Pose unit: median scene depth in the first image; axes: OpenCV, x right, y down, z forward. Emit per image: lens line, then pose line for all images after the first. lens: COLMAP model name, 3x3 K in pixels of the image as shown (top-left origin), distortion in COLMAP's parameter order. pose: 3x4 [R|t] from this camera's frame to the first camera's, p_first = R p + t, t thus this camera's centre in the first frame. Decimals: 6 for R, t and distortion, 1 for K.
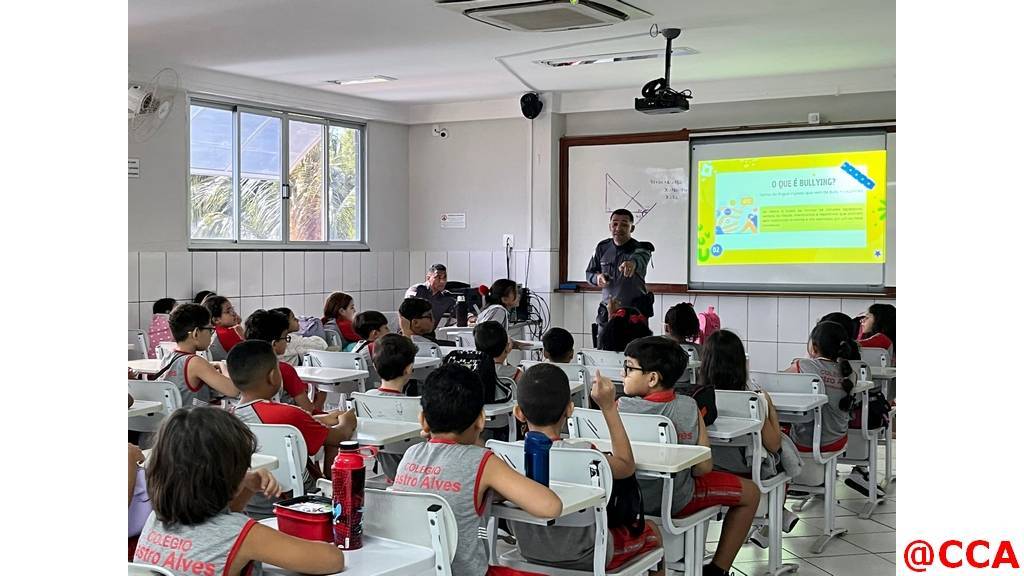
lens RADIAL K [[1149.0, 0, 514.3], [0, 1149.0, 292.1], [0, 0, 1]] dist [0.062527, 0.000000]
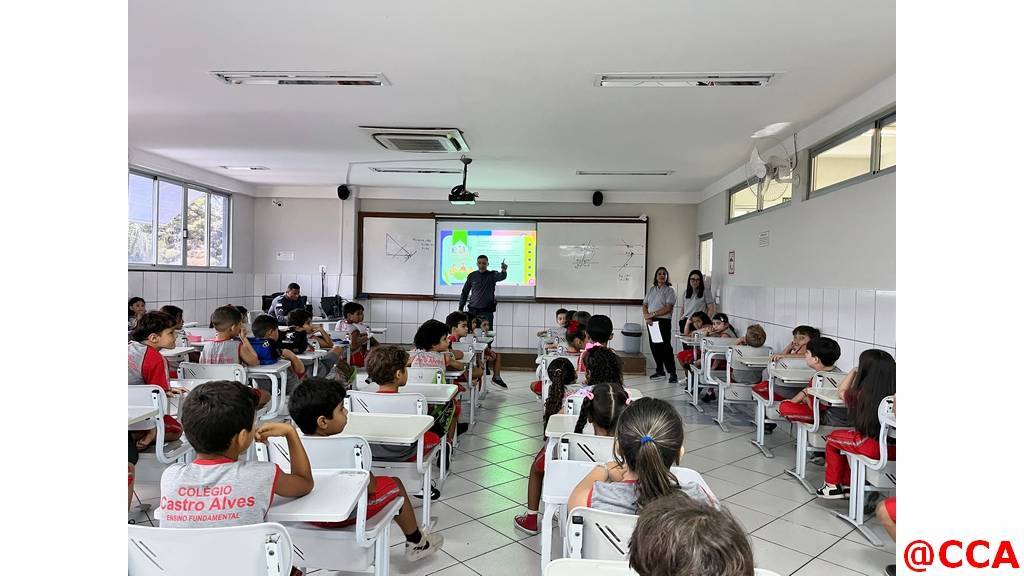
lens RADIAL K [[582.2, 0, 524.9], [0, 582.2, 278.8], [0, 0, 1]] dist [0.020445, -0.019031]
pose [[0.888460, 0.019957, 0.458521, -0.160692], [-0.005091, 0.999421, -0.033635, -0.002802], [-0.458927, 0.027549, 0.888047, 0.099371]]
